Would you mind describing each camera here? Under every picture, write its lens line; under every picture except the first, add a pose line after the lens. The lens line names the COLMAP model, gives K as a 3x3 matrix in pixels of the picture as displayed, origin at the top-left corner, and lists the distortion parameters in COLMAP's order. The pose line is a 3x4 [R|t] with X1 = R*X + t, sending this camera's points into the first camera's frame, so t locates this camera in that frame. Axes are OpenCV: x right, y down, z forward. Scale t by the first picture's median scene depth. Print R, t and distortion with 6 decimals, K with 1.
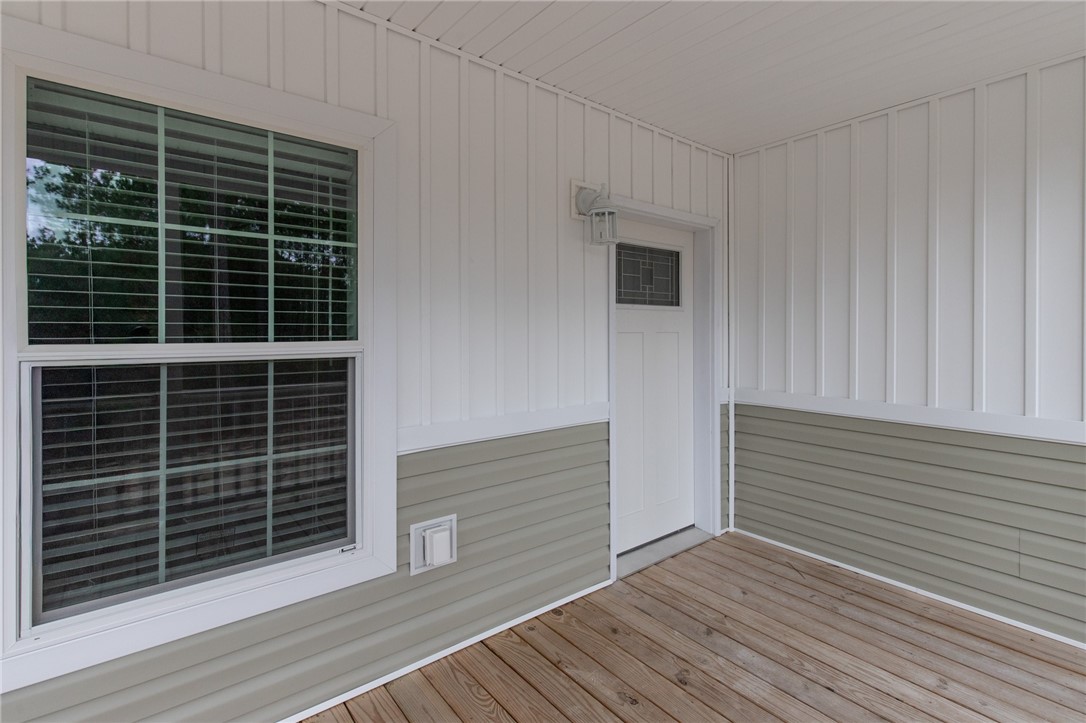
lens RADIAL K [[503.4, 0, 543.2], [0, 503.4, 332.6], [0, 0, 1]] dist [0.000294, -0.000023]
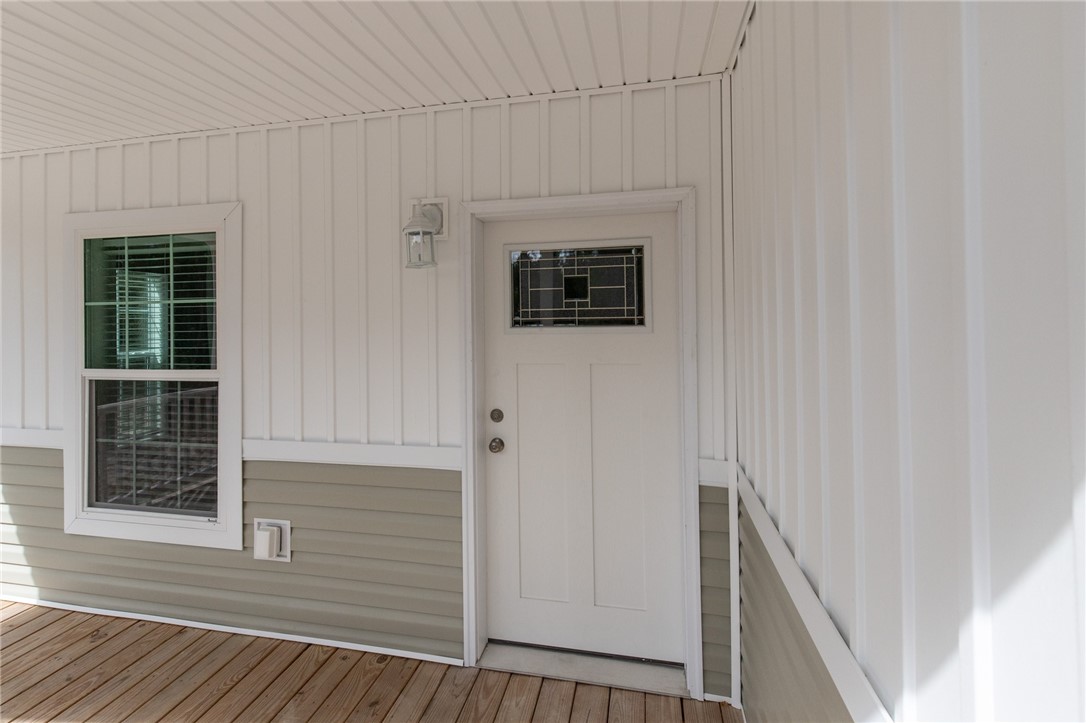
lens RADIAL K [[513.3, 0, 542.9], [0, 513.3, 342.8], [0, 0, 1]] dist [0.000256, -0.000003]
pose [[0.625146, -0.011682, -0.780420, 1.038390], [0.001679, 0.999906, -0.013623, -0.028824], [0.780506, 0.007206, 0.625107, 0.664515]]
